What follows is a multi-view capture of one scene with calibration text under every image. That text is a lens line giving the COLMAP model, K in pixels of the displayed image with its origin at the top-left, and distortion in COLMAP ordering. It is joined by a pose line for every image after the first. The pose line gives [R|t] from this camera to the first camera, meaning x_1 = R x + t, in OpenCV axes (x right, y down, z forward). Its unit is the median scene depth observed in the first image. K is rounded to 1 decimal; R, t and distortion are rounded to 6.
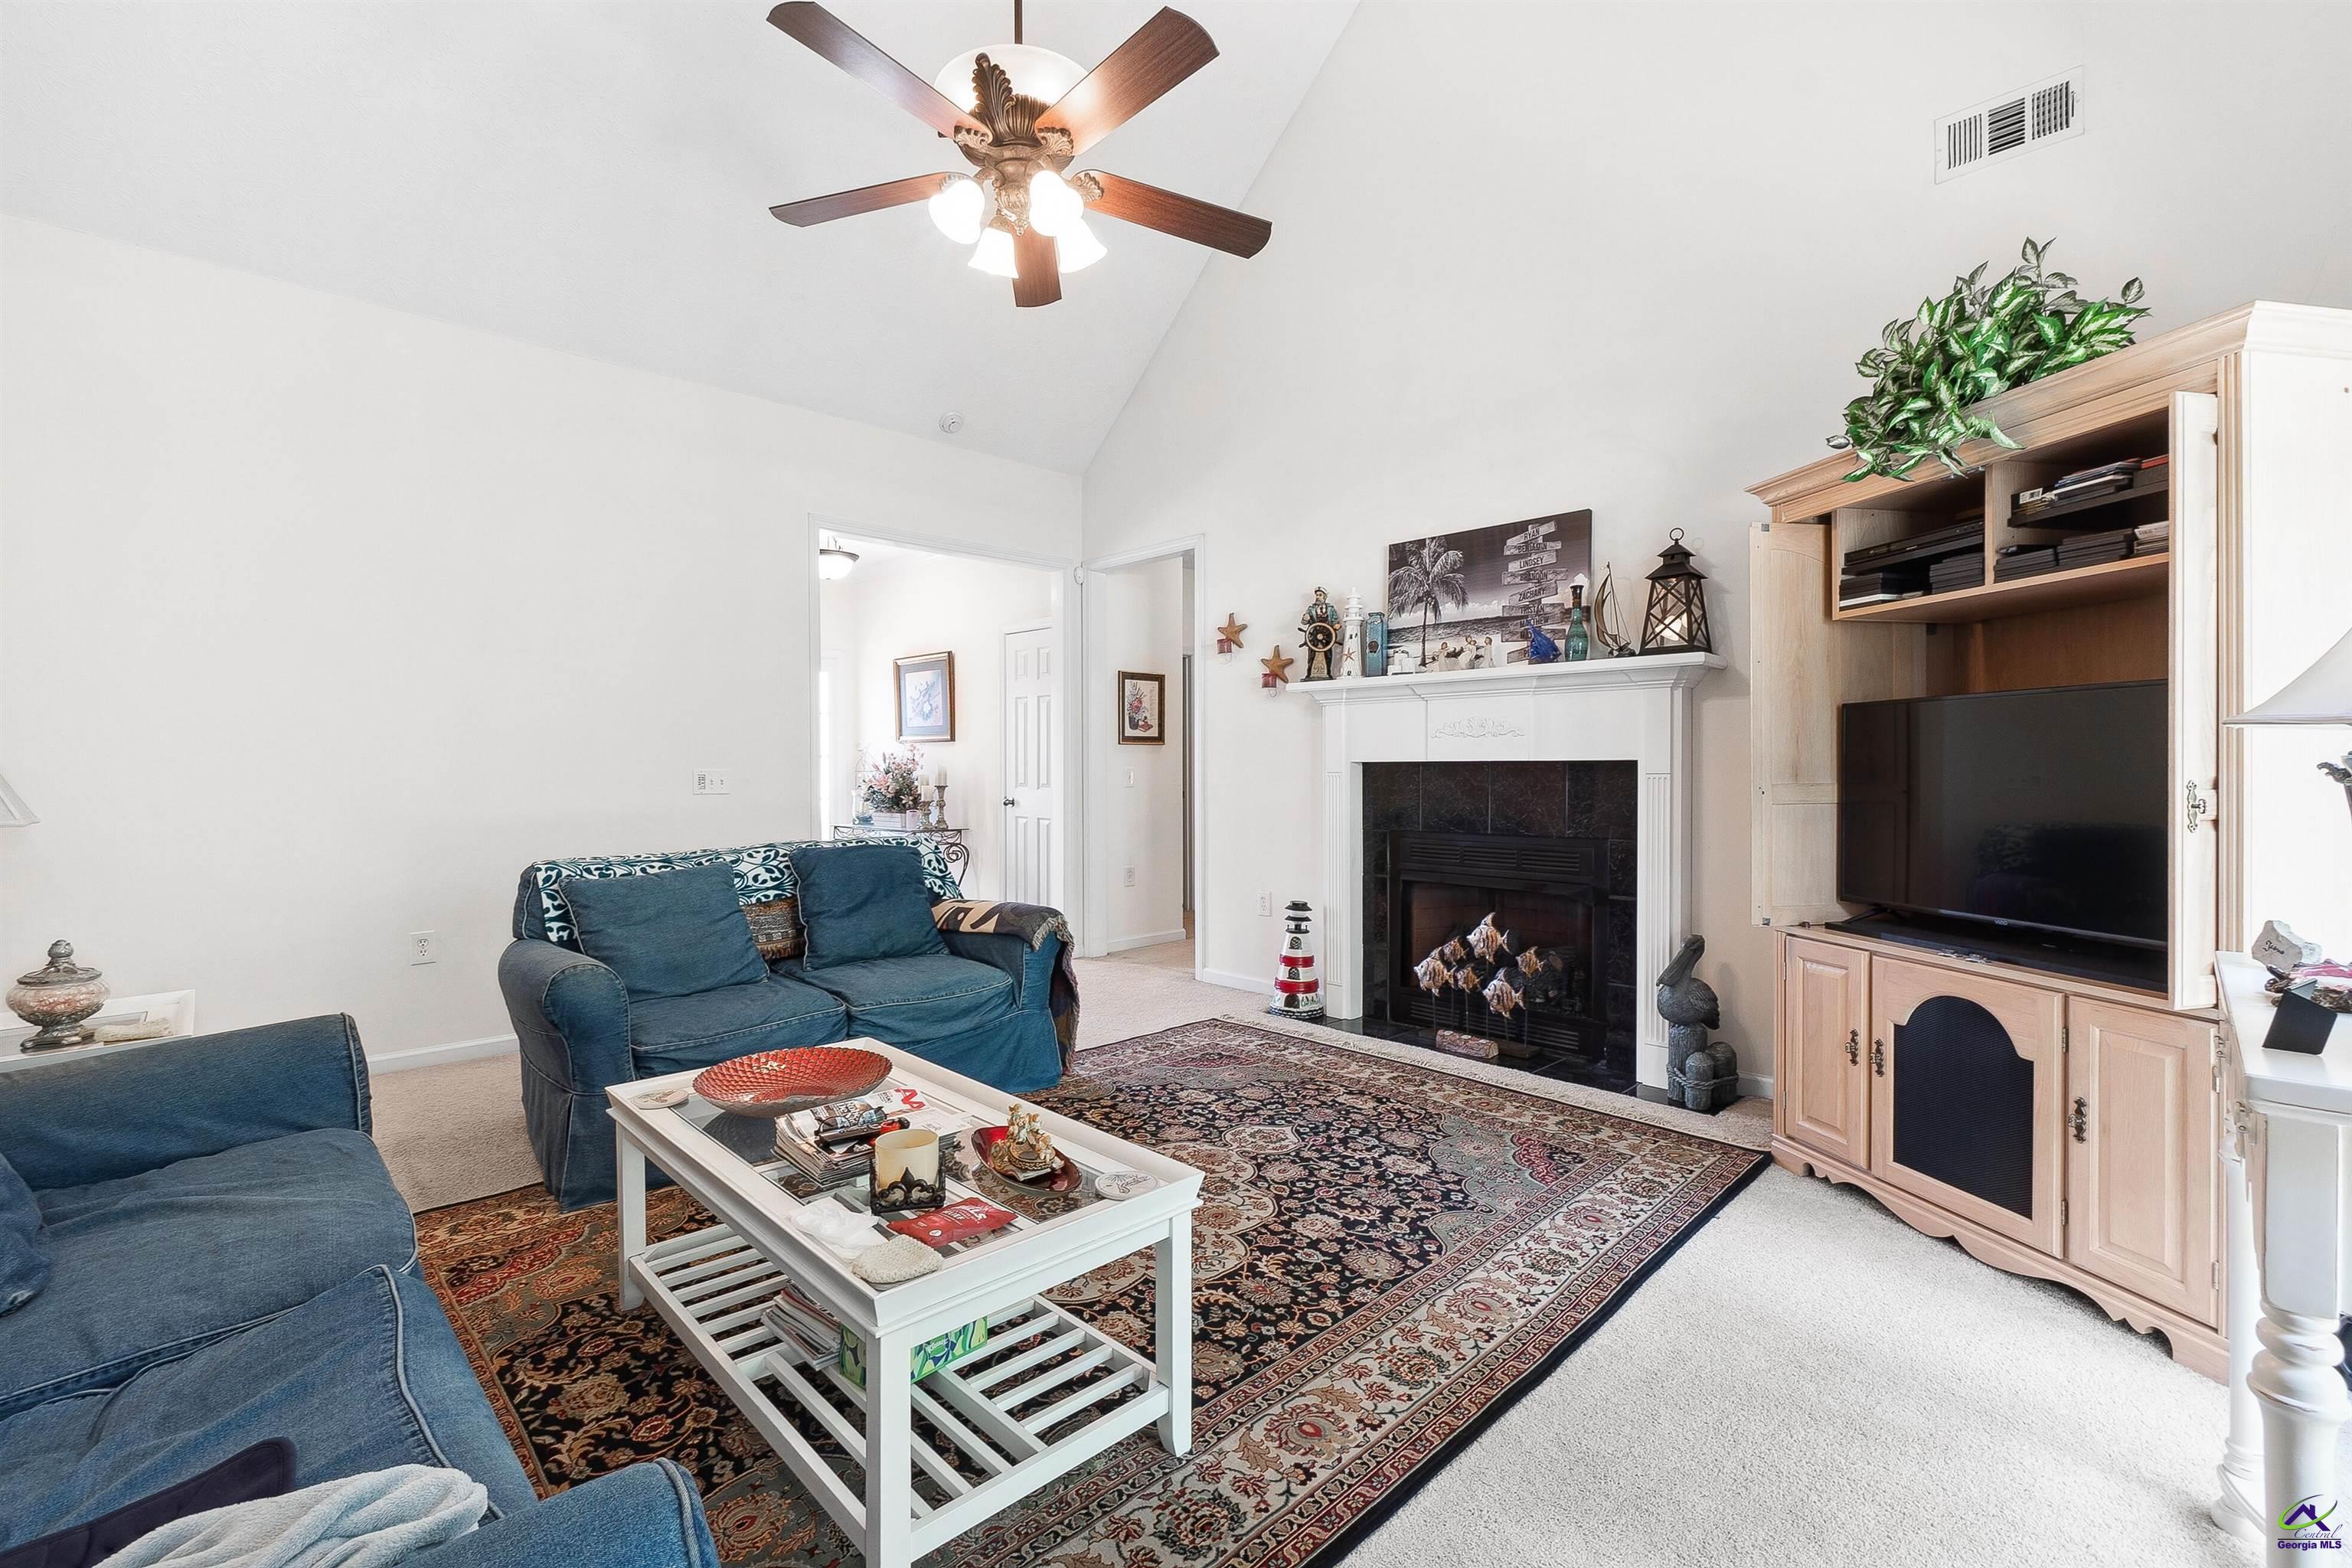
lens RADIAL K [[1027.9, 0, 1177.8], [0, 1027.9, 790.9], [0, 0, 1]] dist [-0.003731, -0.000593]
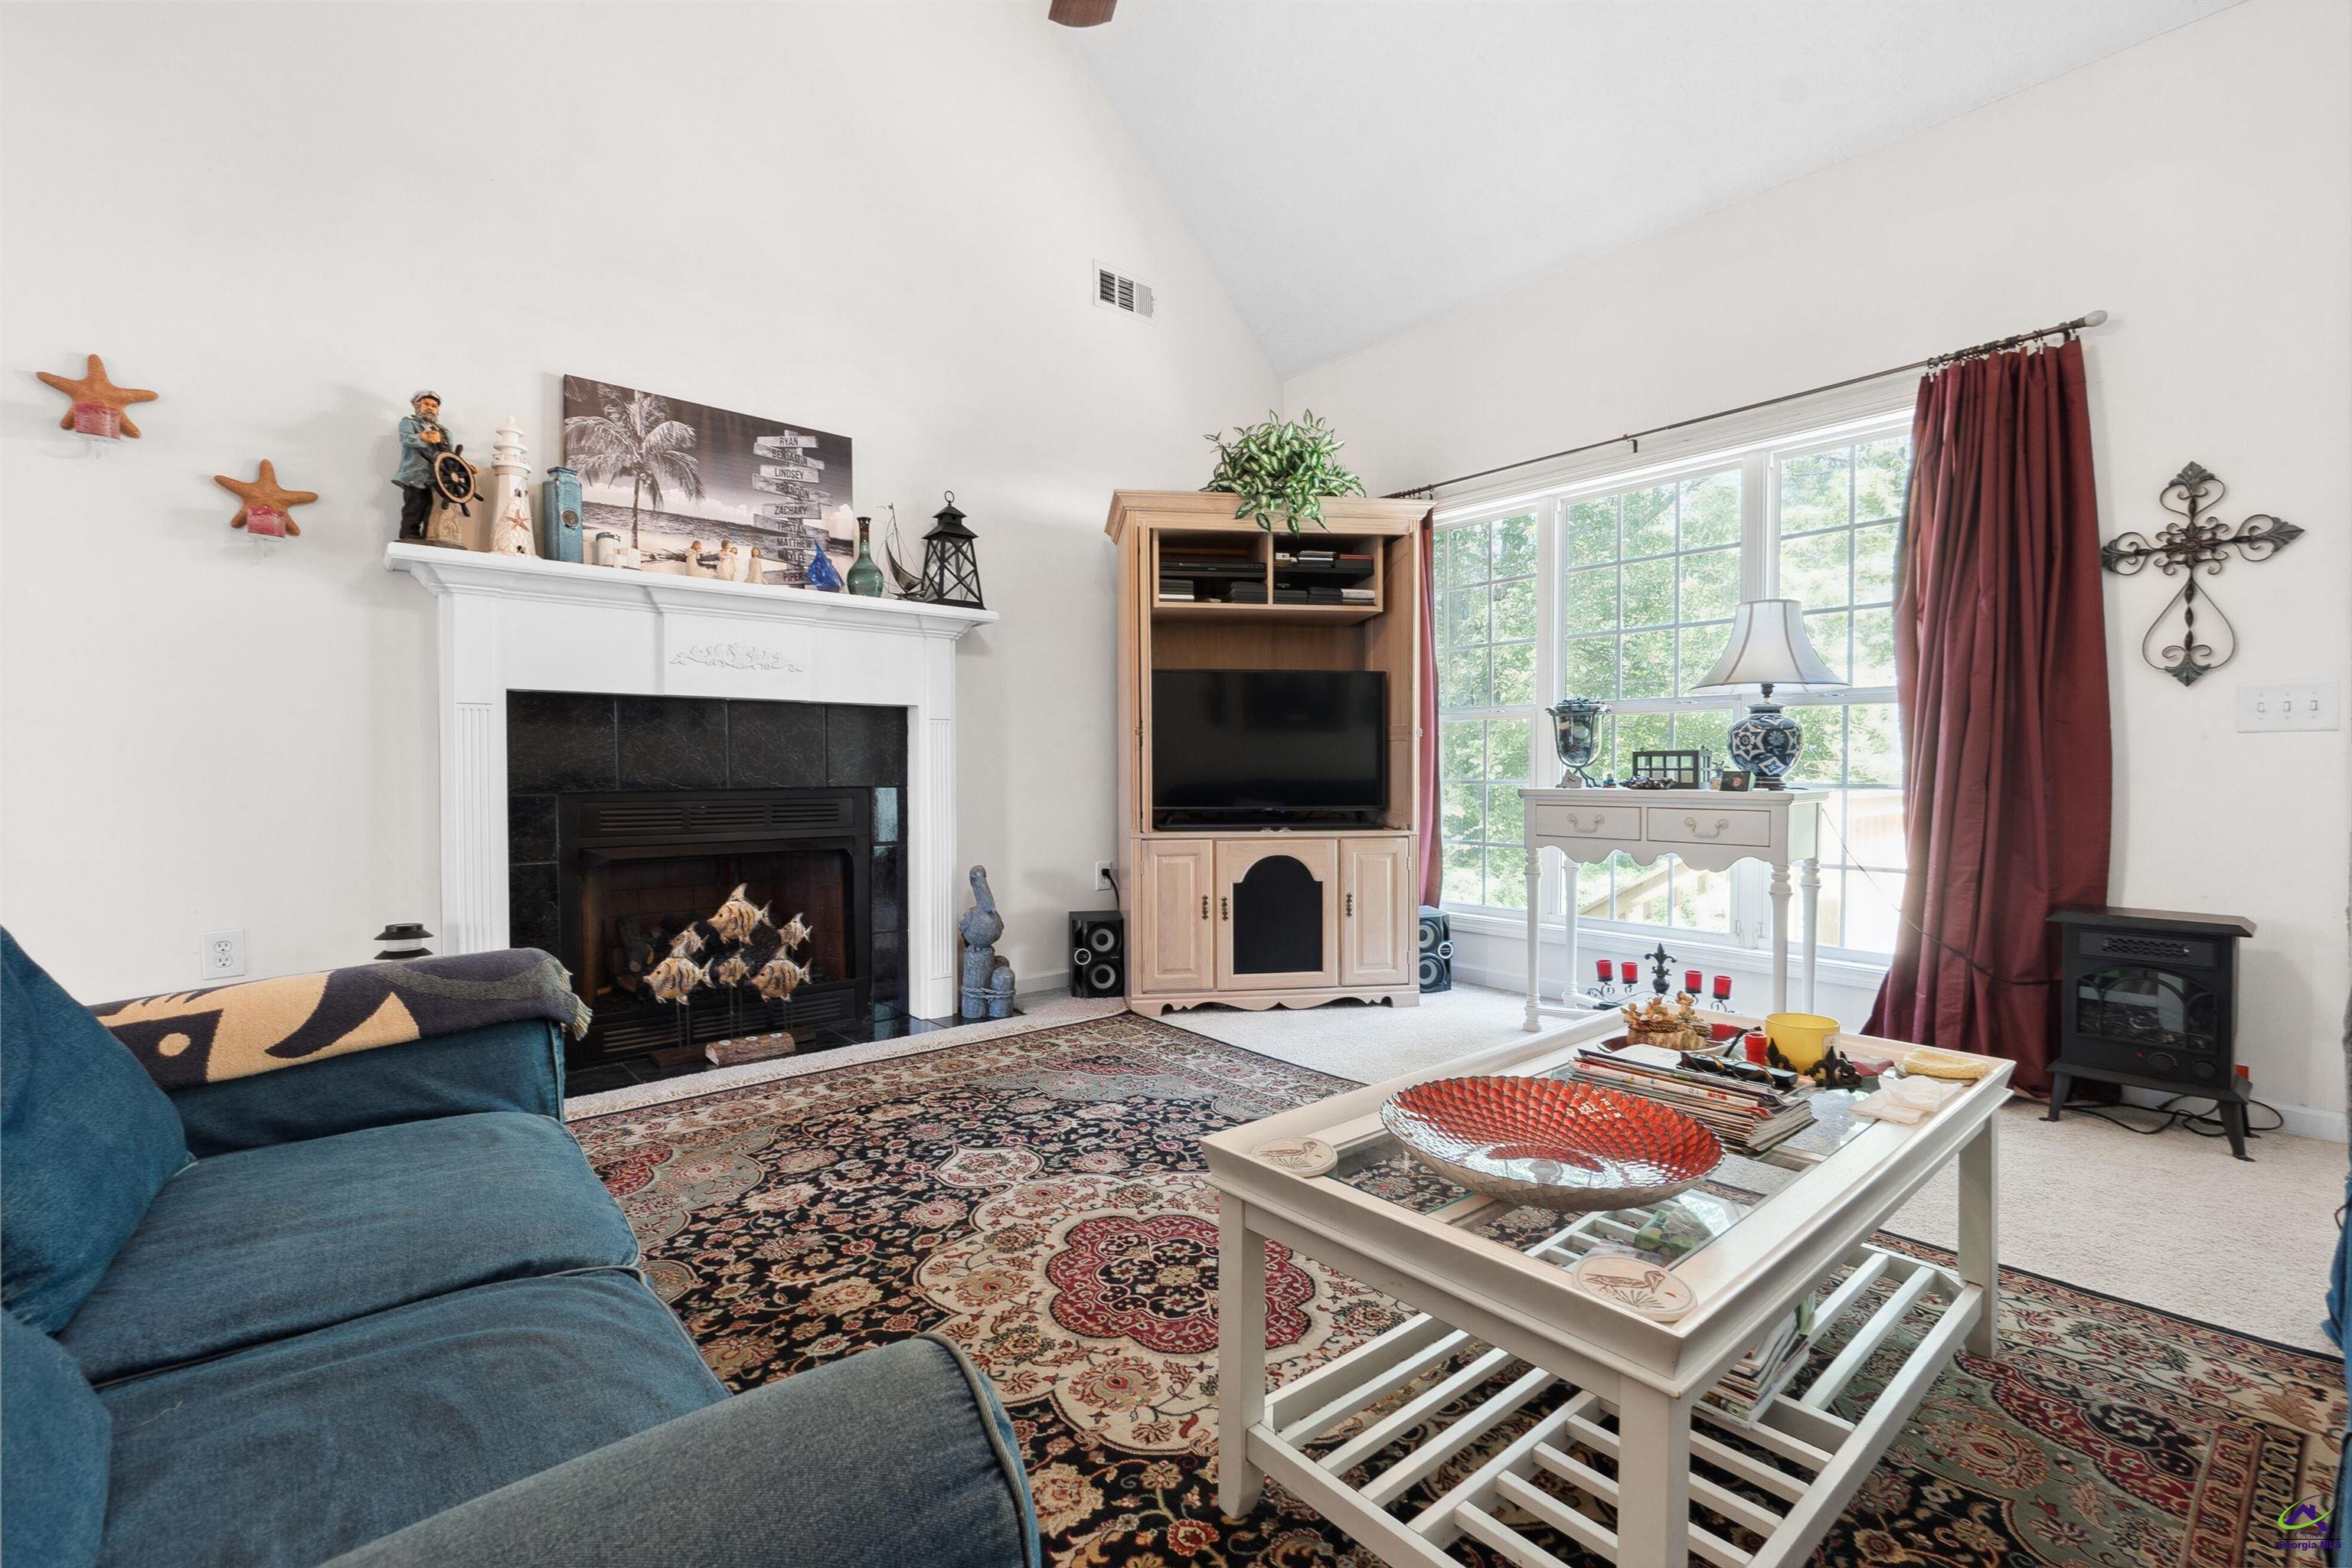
lens RADIAL K [[1027.9, 0, 1177.8], [0, 1027.9, 790.9], [0, 0, 1]] dist [-0.003731, -0.000593]
pose [[0.052390, -0.019450, 0.998437, -0.626034], [0.023346, 0.999561, 0.018247, 0.047087], [-0.998354, 0.022353, 0.052821, 0.767020]]
